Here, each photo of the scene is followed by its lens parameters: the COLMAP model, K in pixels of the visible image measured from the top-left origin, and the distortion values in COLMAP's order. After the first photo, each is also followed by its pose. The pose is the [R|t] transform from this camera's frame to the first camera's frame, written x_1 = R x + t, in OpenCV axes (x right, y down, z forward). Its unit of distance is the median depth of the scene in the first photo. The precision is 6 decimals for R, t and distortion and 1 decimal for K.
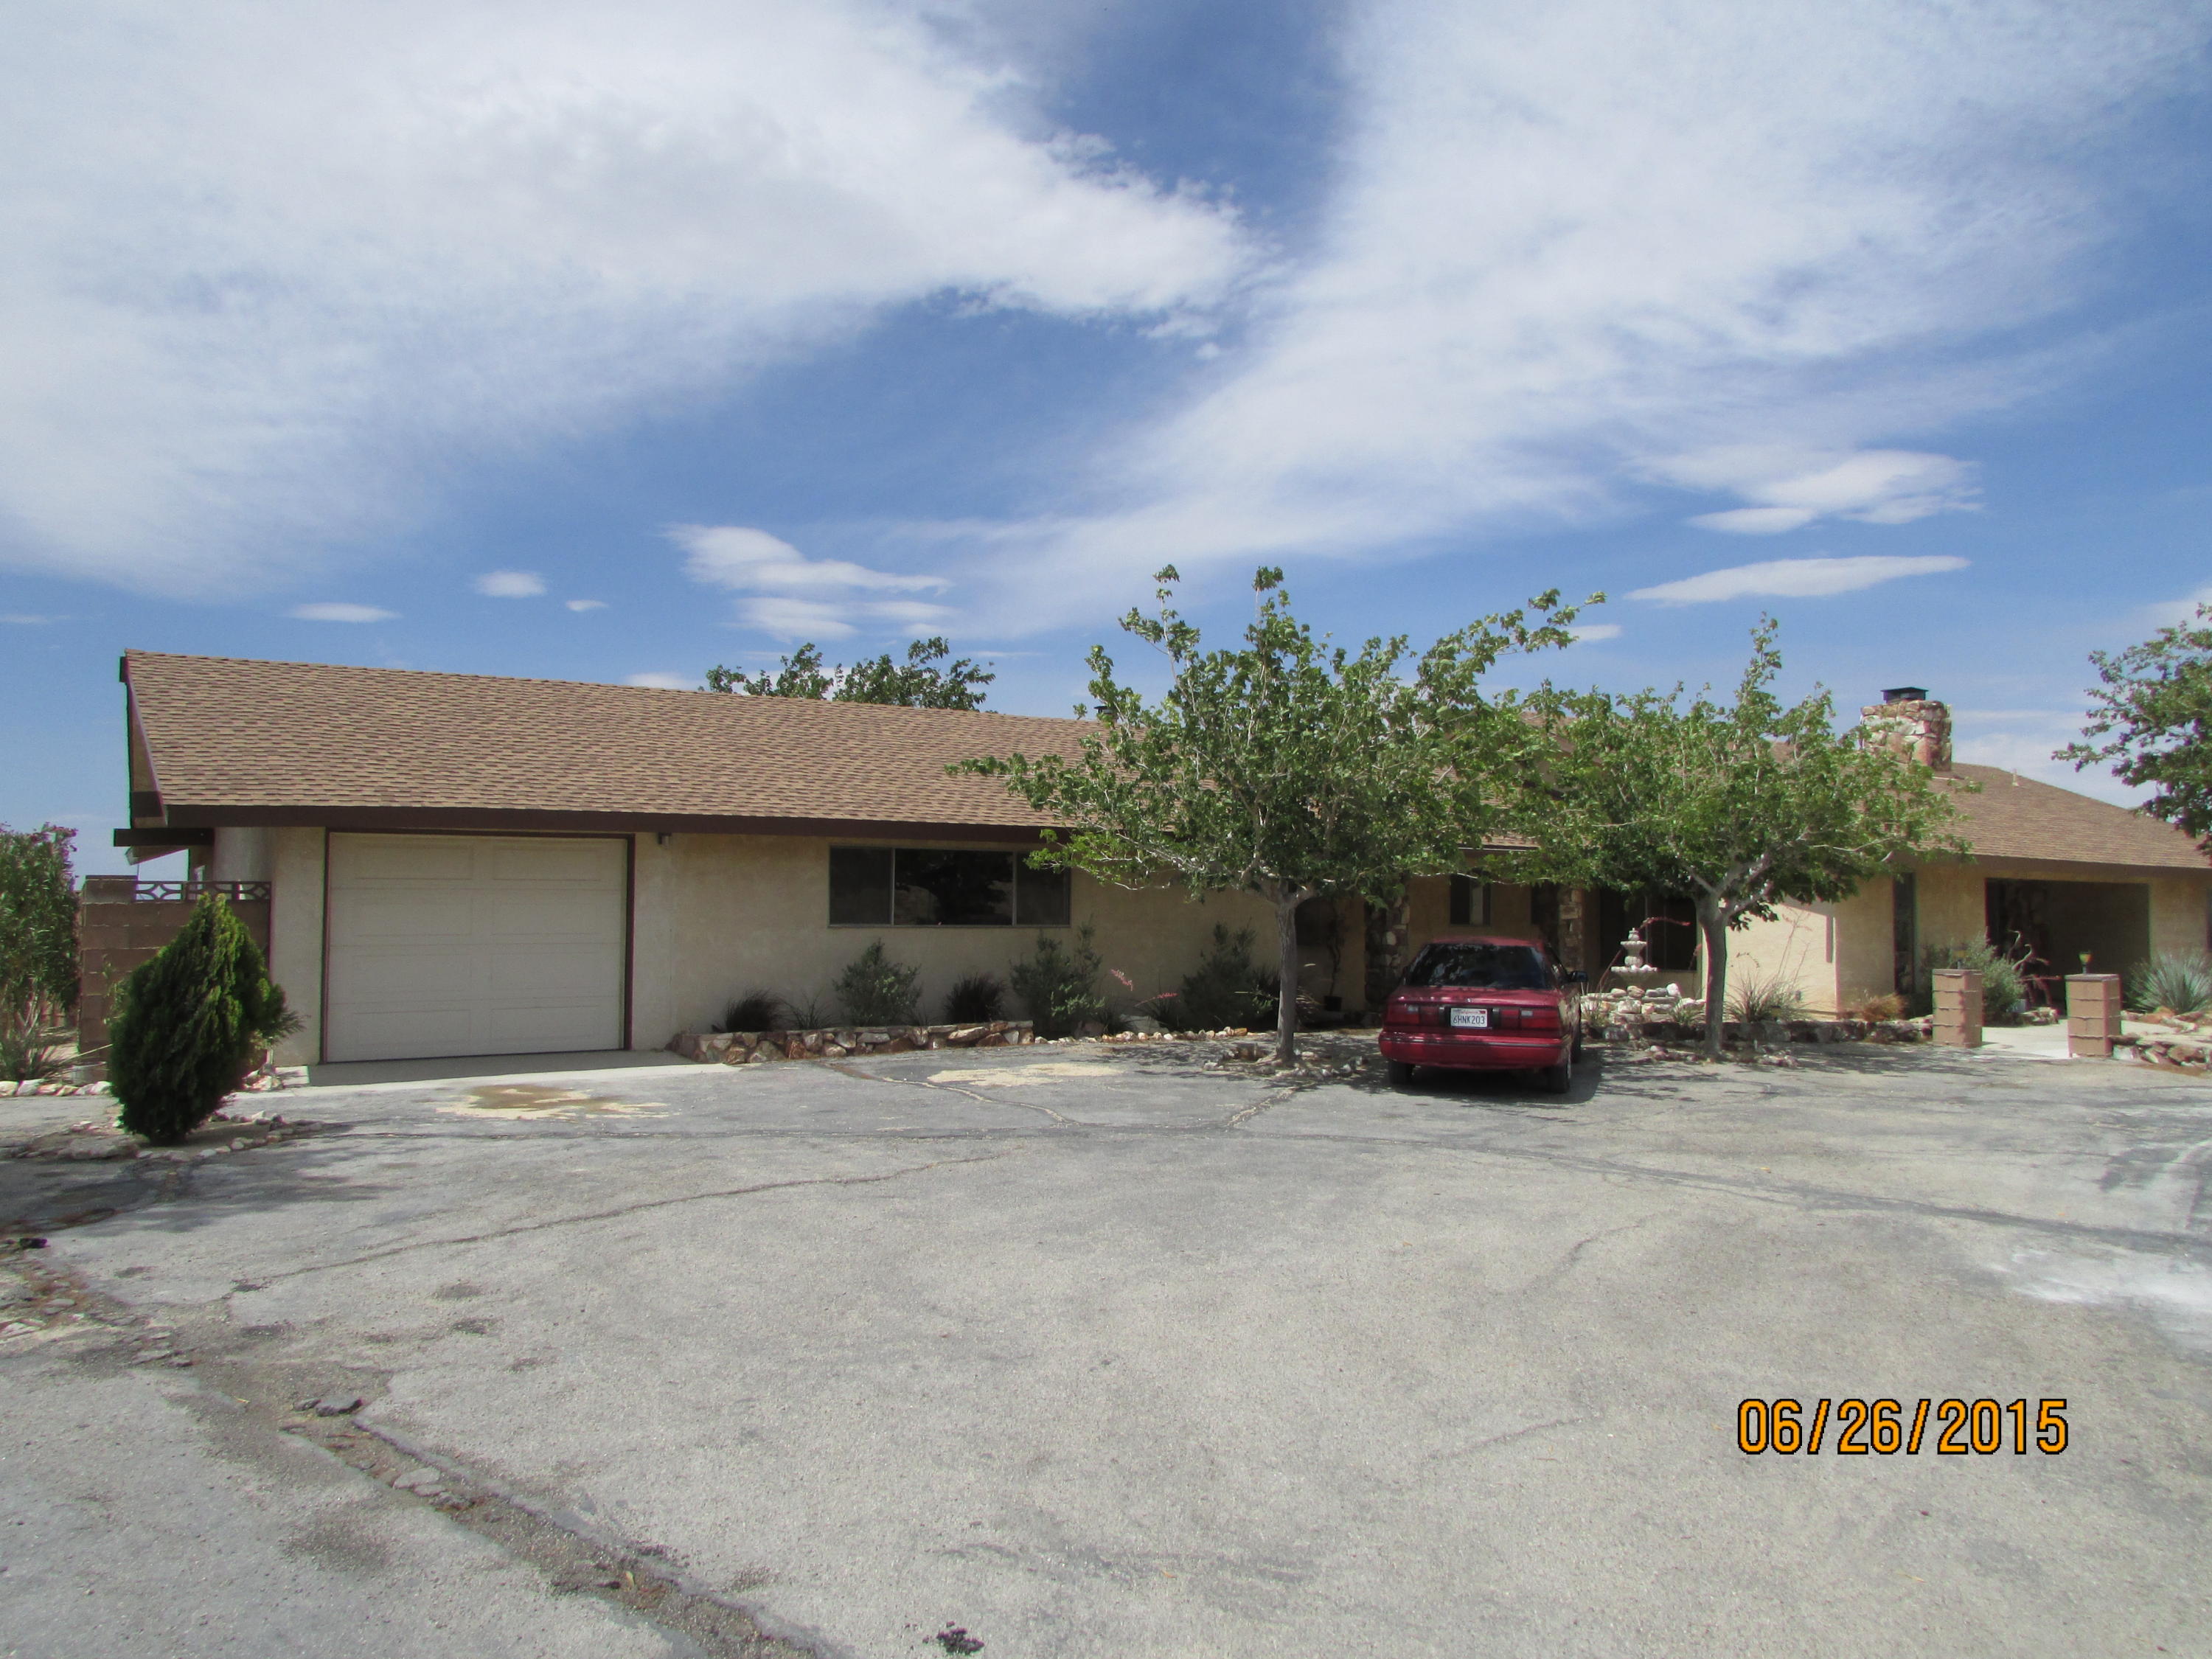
lens RADIAL K [[1570.3, 0, 1116.3], [0, 1570.3, 827.1], [0, 0, 1]] dist [-0.034392, 0.005810]
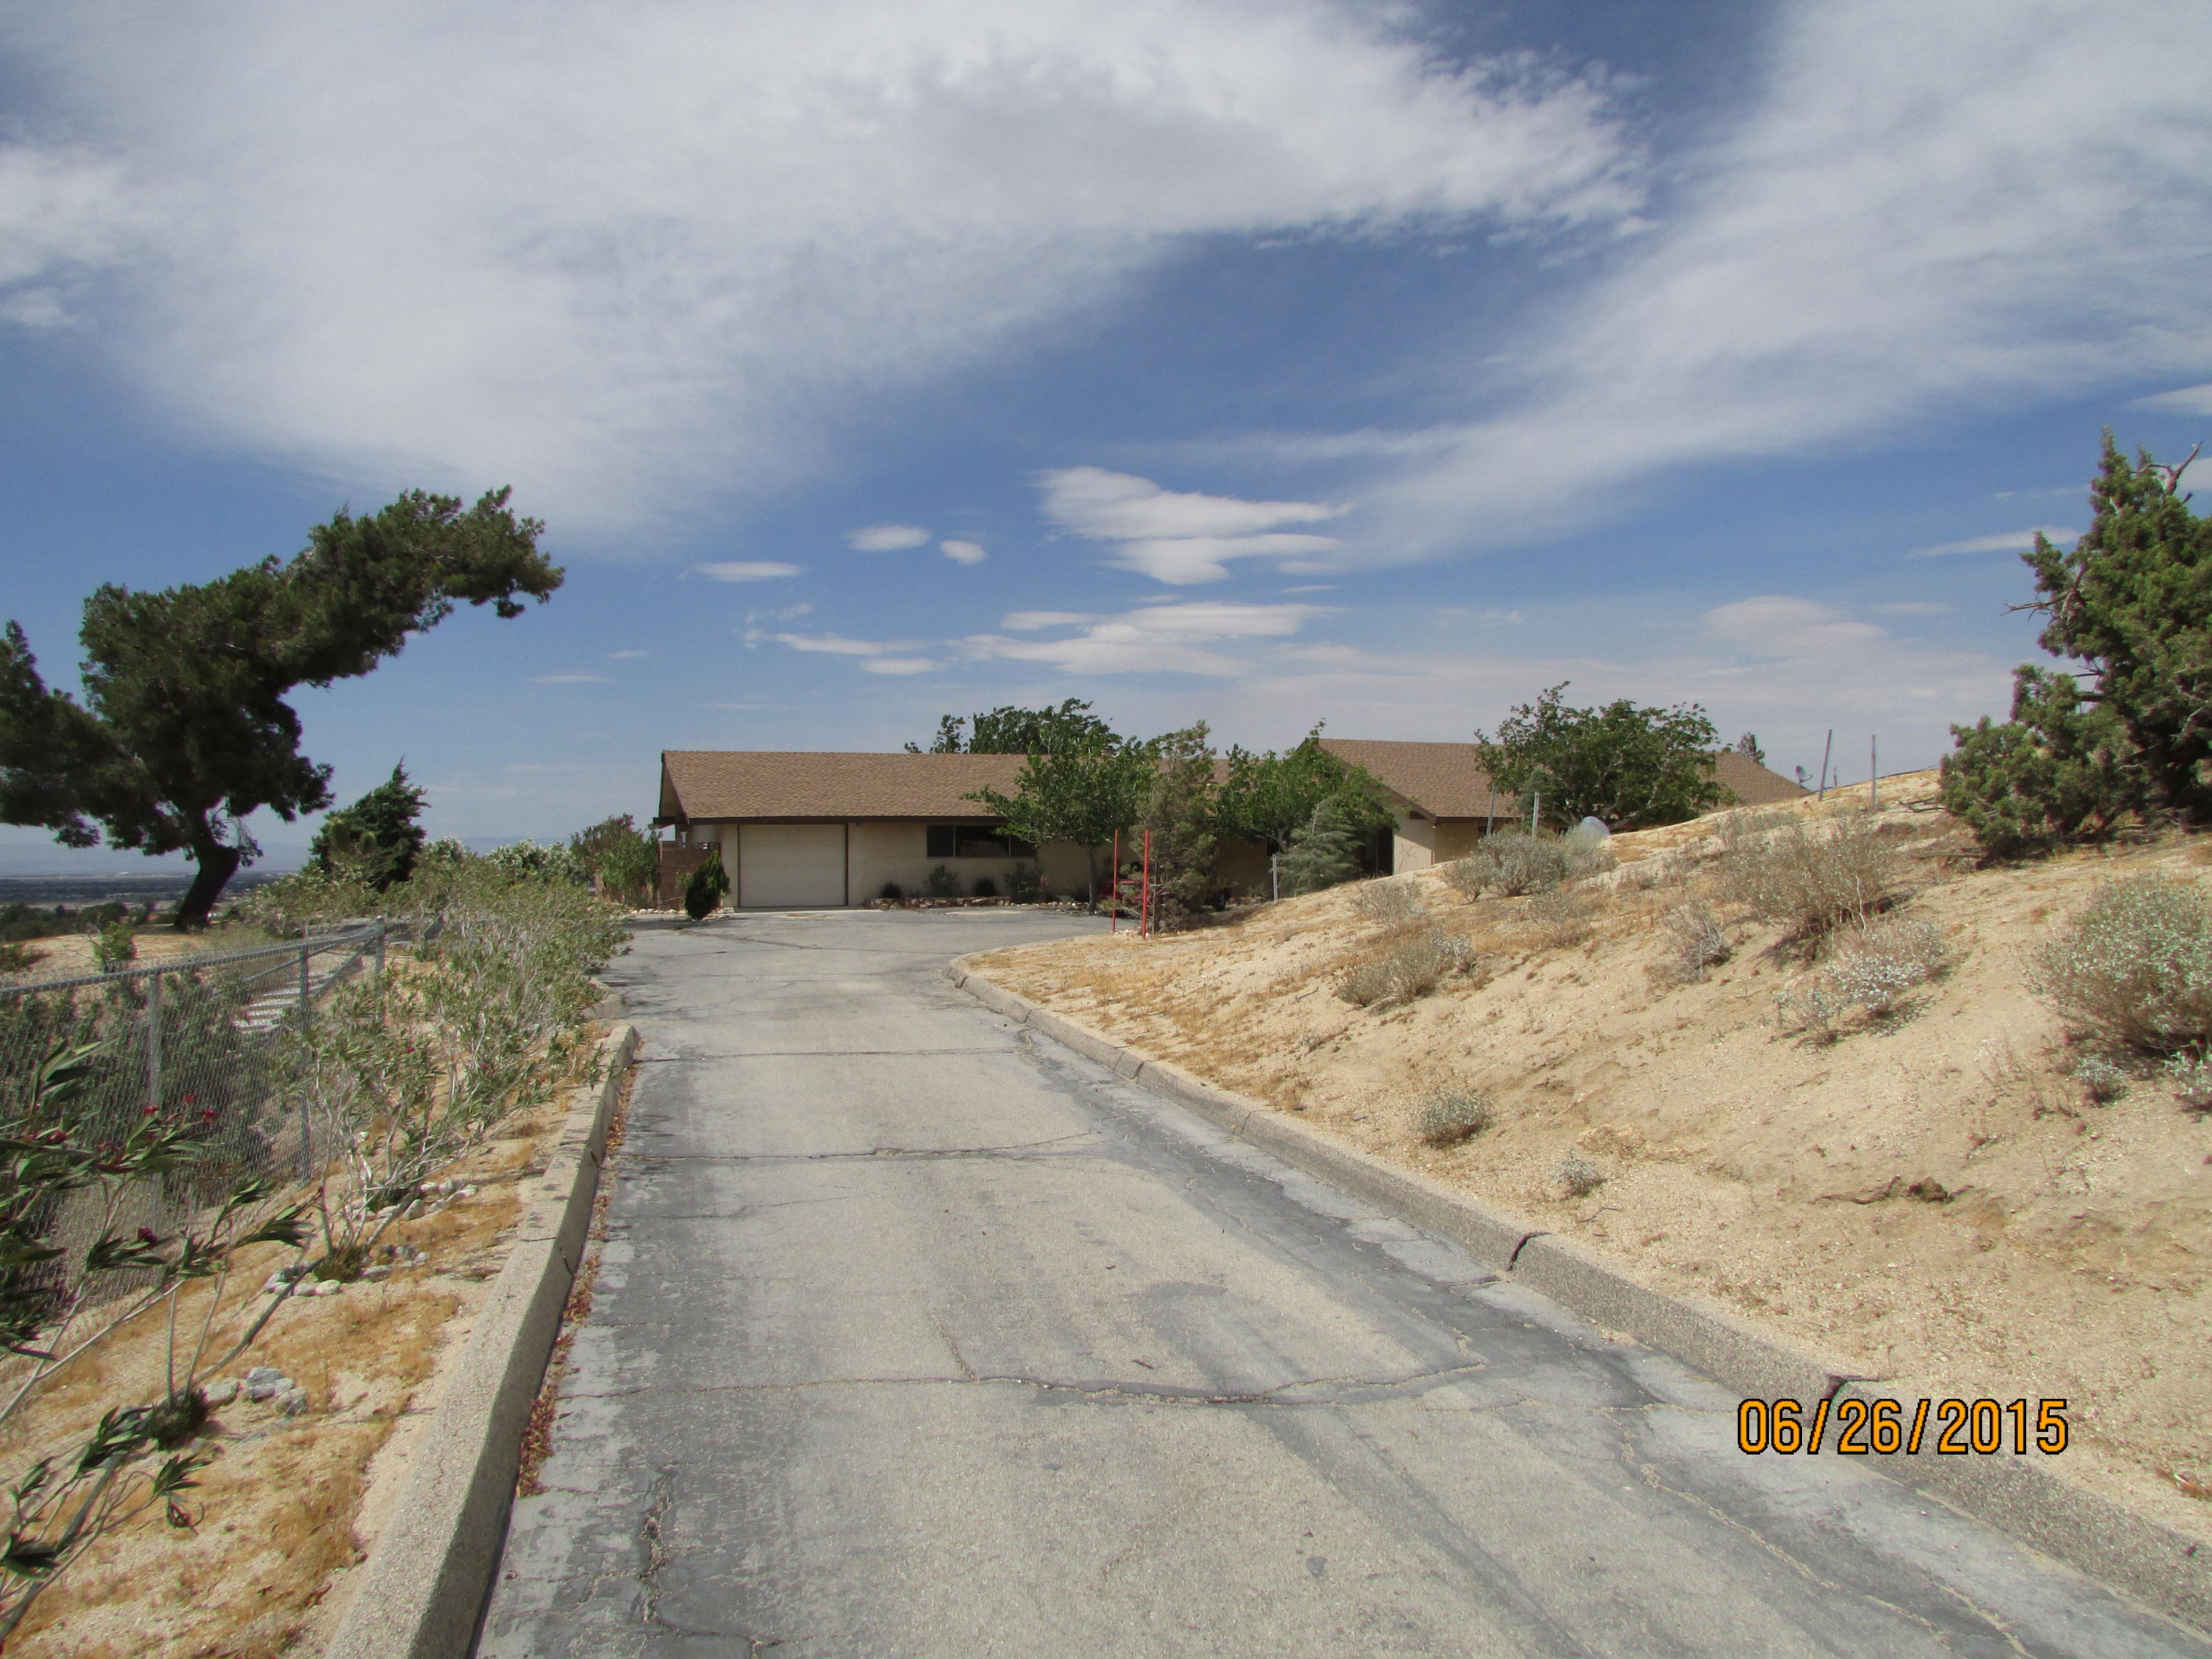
lens RADIAL K [[1585.0, 0, 1123.1], [0, 1585.0, 829.4], [0, 0, 1]] dist [-0.042306, -0.002657]
pose [[0.974047, -0.004525, -0.226302, 0.879120], [0.014366, 0.999020, 0.041859, -0.104531], [0.225891, -0.044024, 0.973157, -1.747334]]
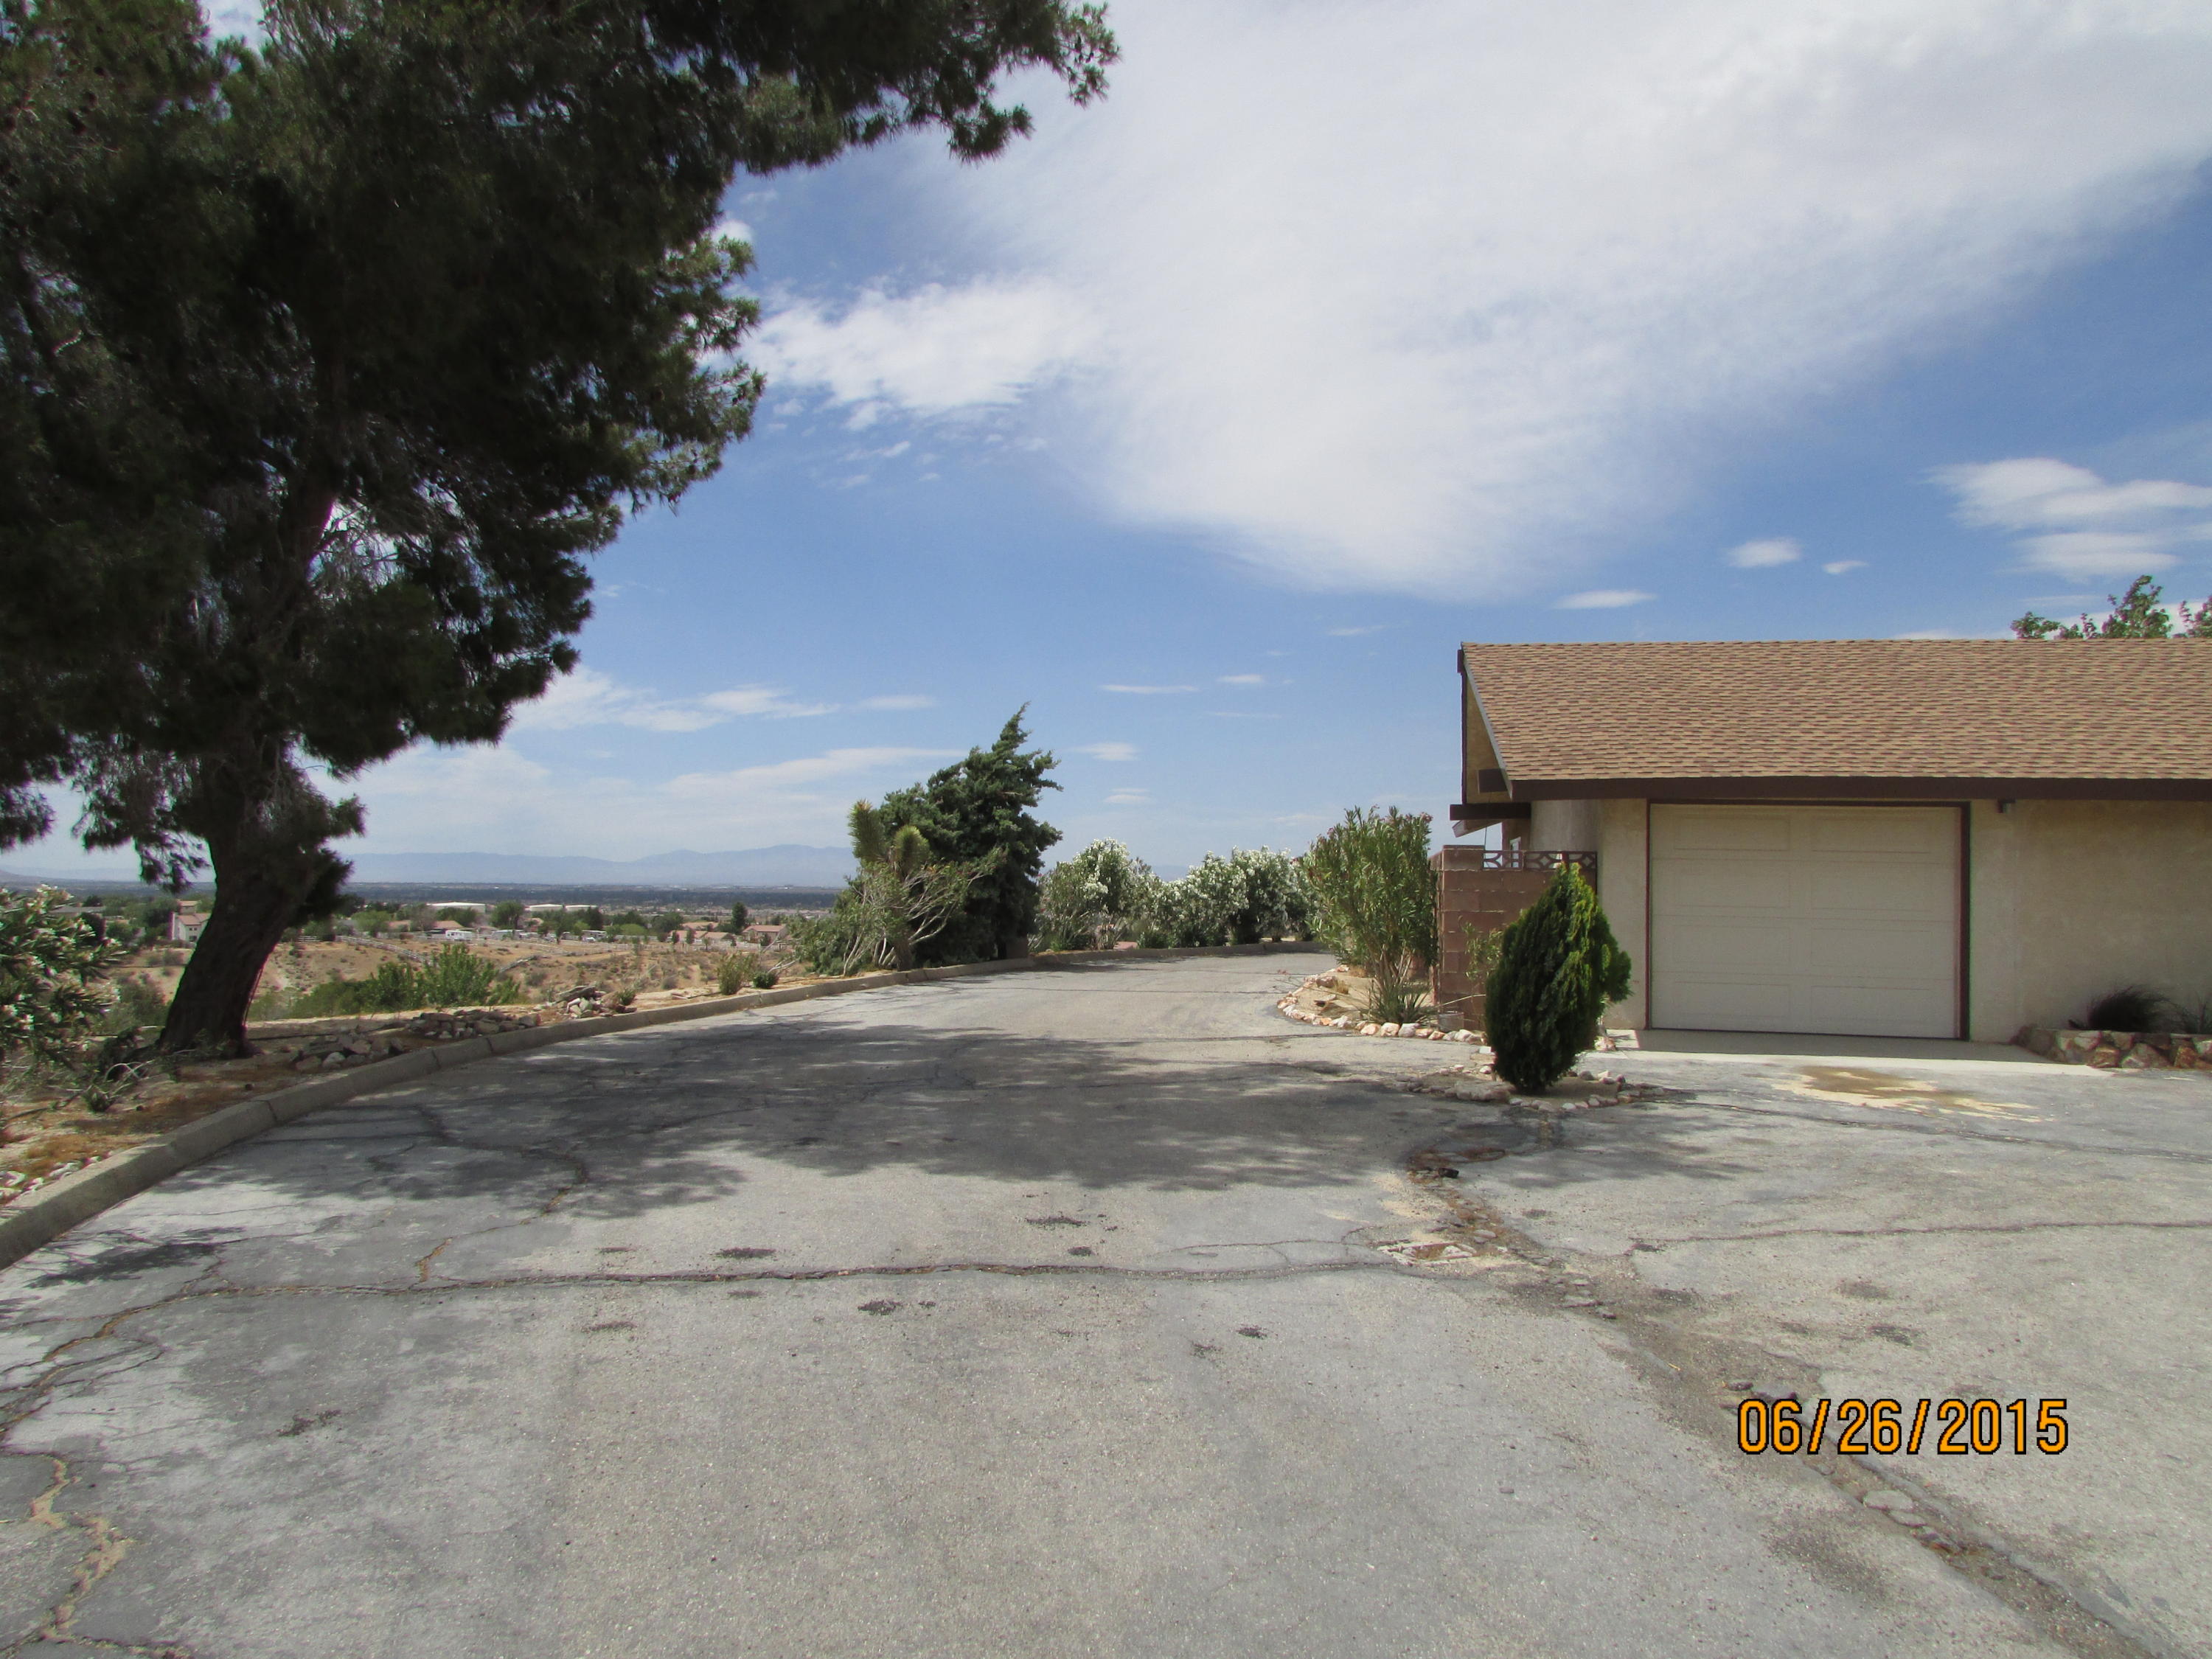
lens RADIAL K [[1570.3, 0, 1093.4], [0, 1570.3, 806.0], [0, 0, 1]] dist [-0.034392, 0.005810]
pose [[0.712722, -0.013296, -0.701321, -0.048079], [0.015676, 0.999873, -0.003024, 0.002260], [0.701272, -0.008839, 0.712839, 0.009248]]
